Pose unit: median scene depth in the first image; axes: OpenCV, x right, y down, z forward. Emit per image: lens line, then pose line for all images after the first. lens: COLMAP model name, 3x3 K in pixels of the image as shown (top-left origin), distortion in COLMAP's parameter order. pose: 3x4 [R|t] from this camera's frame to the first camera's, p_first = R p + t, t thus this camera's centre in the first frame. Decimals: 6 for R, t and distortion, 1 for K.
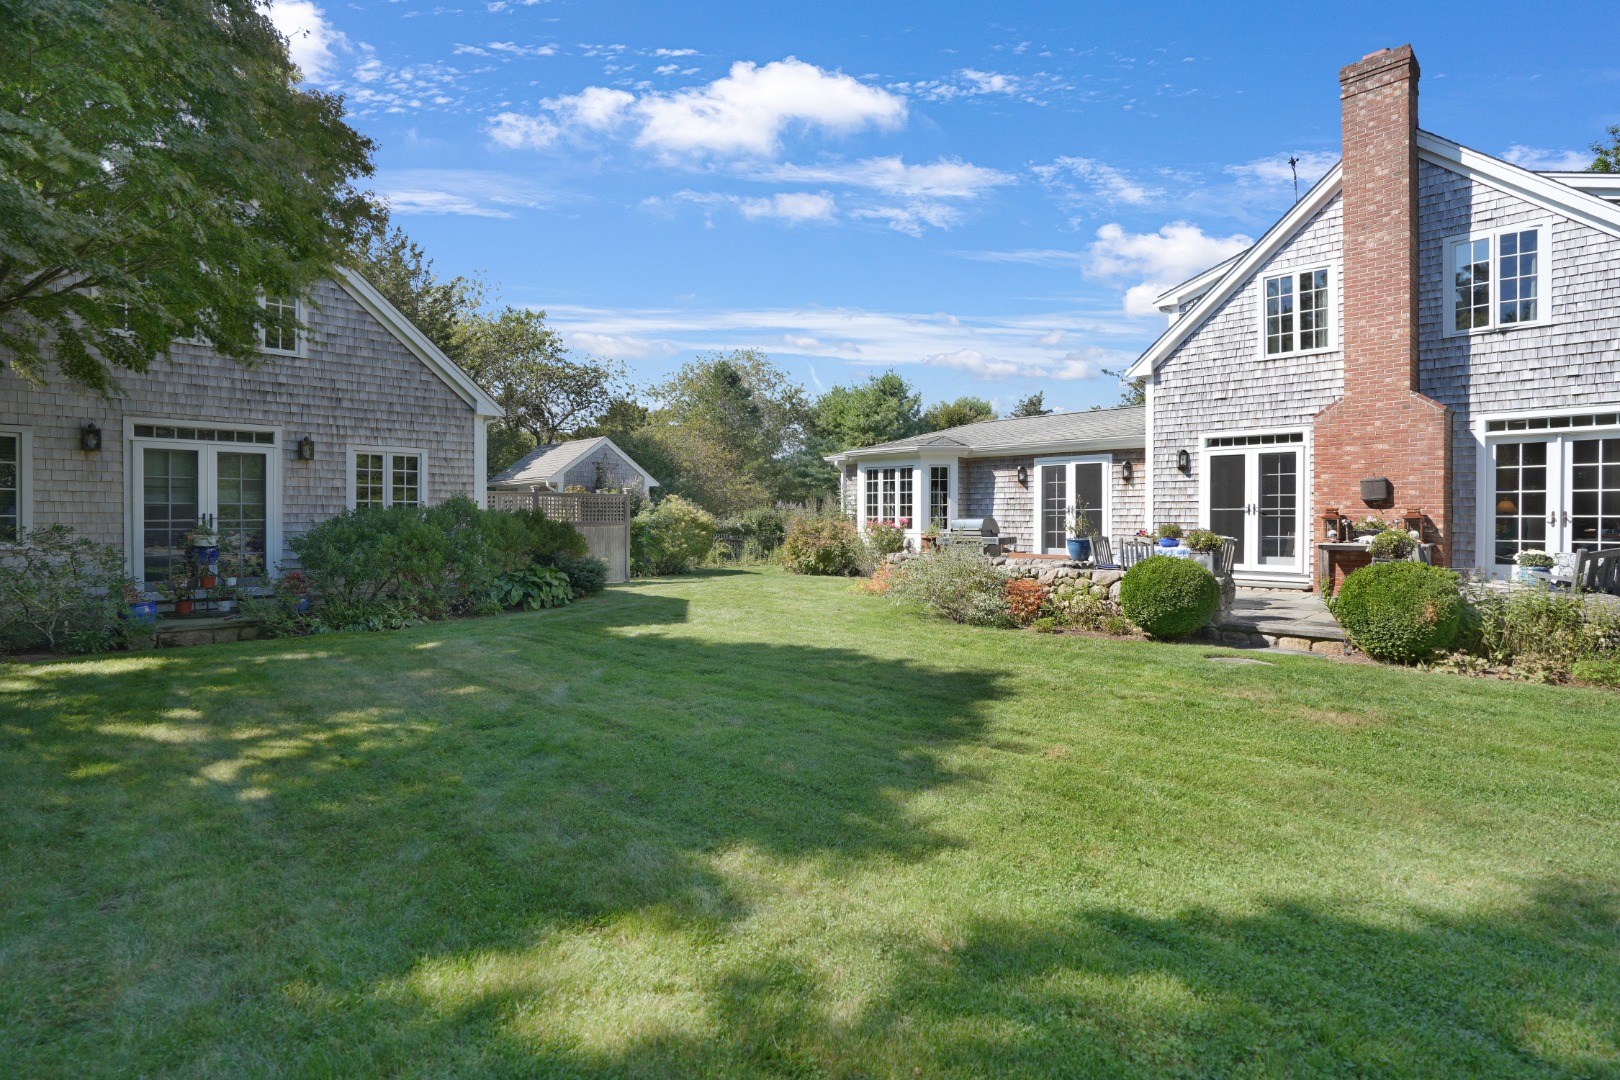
lens RADIAL K [[794.4, 0, 820.7], [0, 794.4, 523.8], [0, 0, 1]] dist [-0.070625, 0.030968]
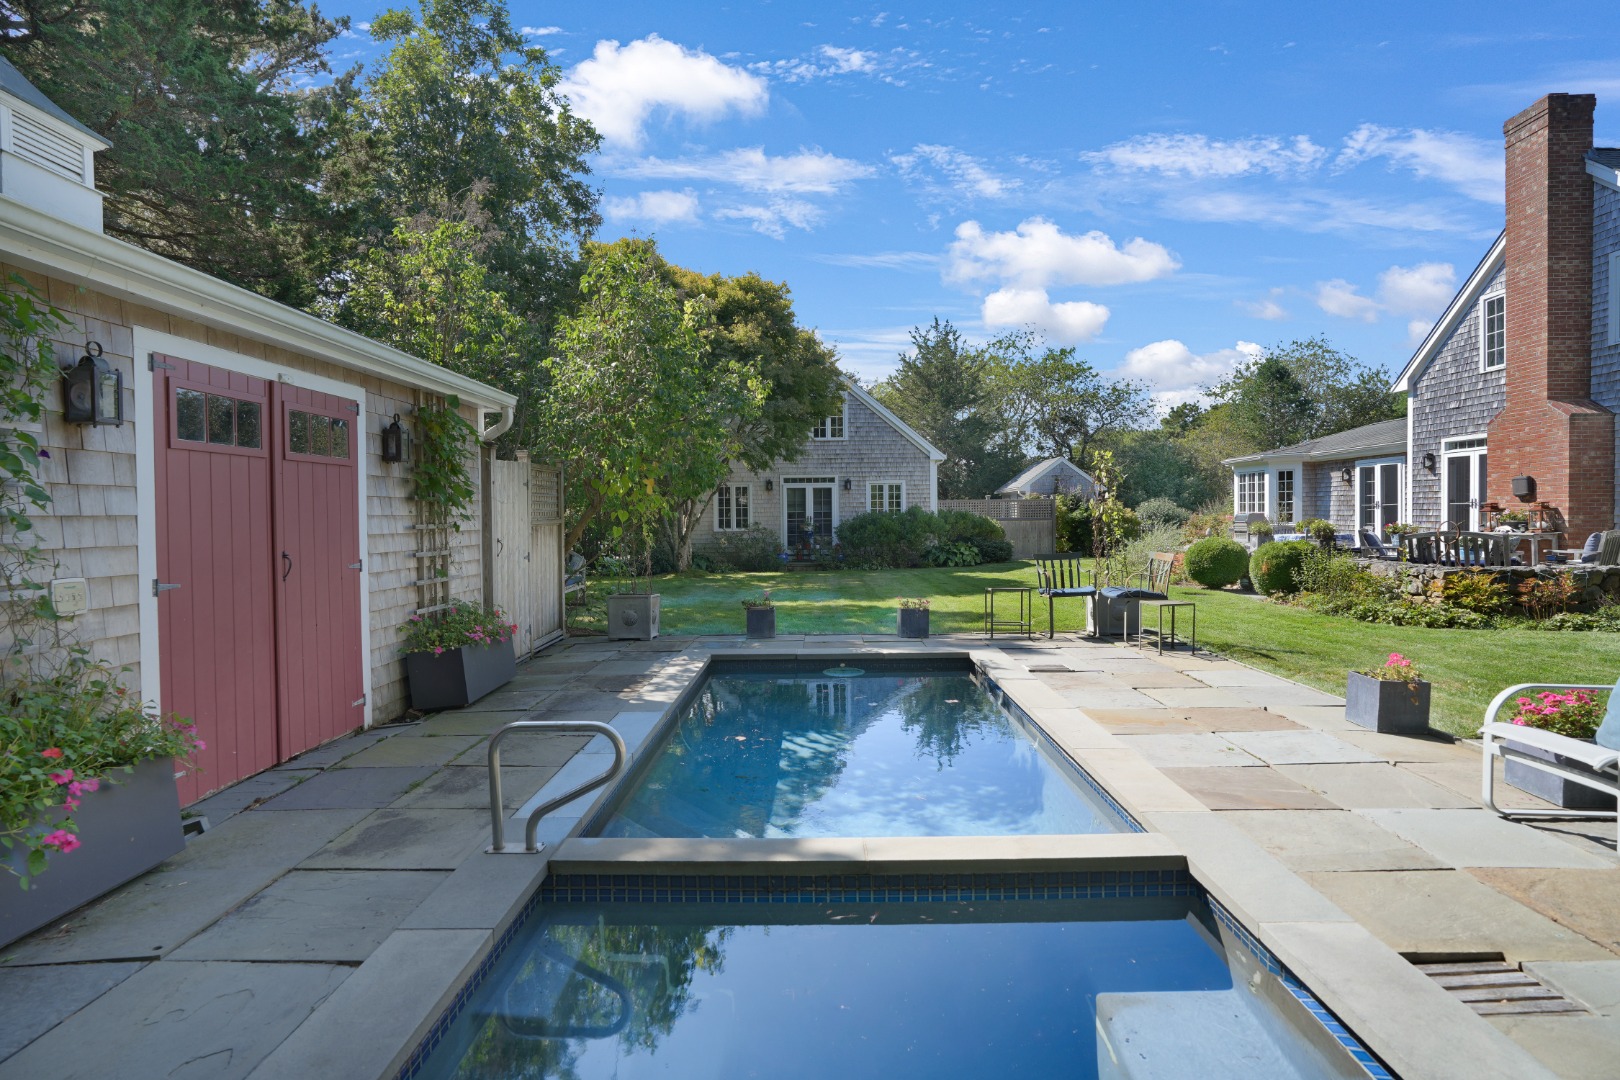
lens RADIAL K [[794.4, 0, 820.7], [0, 794.4, 523.8], [0, 0, 1]] dist [-0.070625, 0.030968]
pose [[0.714063, -0.002322, -0.700077, 0.732657], [0.006887, 0.999969, 0.003707, 0.000680], [0.700047, -0.007469, 0.714057, -0.541665]]
